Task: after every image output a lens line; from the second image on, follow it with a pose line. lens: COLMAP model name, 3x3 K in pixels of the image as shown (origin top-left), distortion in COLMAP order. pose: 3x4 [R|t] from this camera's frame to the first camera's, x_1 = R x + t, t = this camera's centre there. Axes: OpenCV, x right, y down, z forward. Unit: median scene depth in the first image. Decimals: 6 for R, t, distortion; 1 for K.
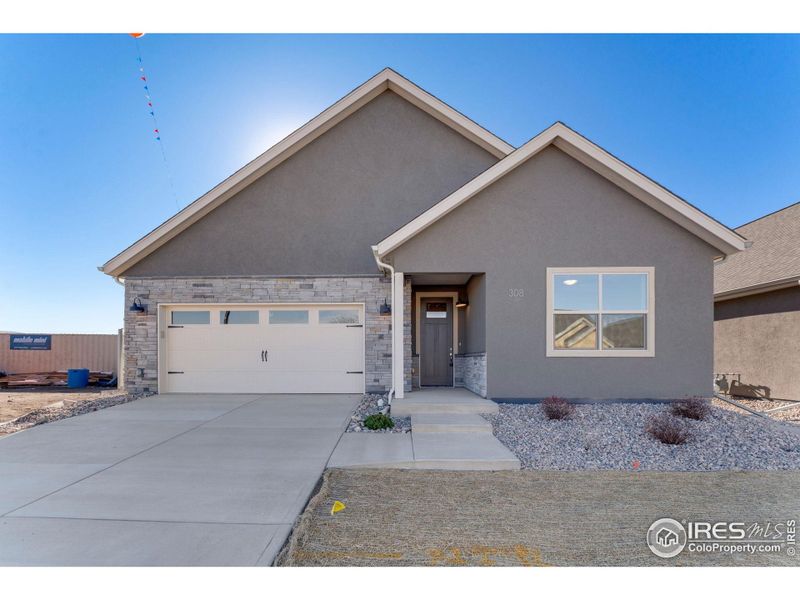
lens RADIAL K [[618.5, 0, 400.0], [0, 618.5, 300.0], [0, 0, 1]] dist [0.001321, 0.003815]
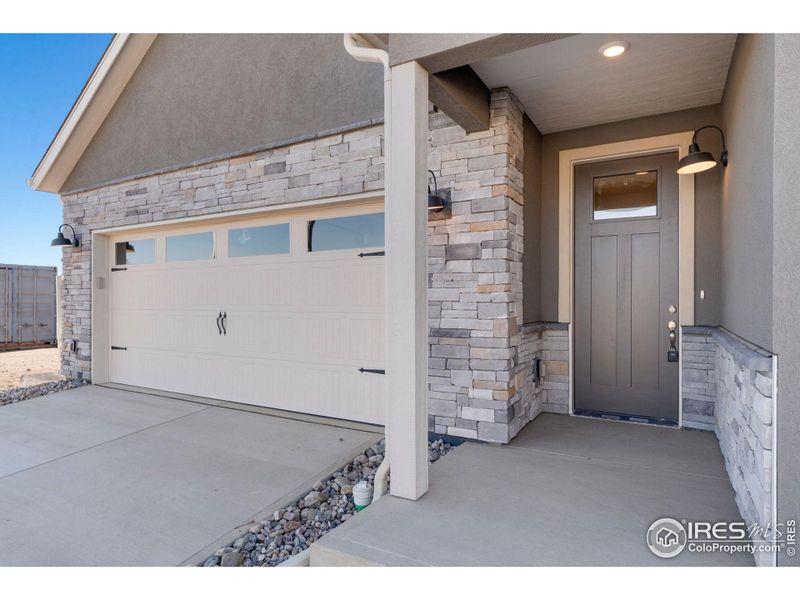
lens RADIAL K [[505.9, 0, 400.0], [0, 505.9, 284.9], [0, 0, 1]] dist [0.003763, 0.000920]
pose [[0.832096, -0.012958, -0.554480, 0.120256], [0.064689, 0.995171, 0.073821, 0.039523], [0.550846, -0.097295, 0.828916, 0.747144]]
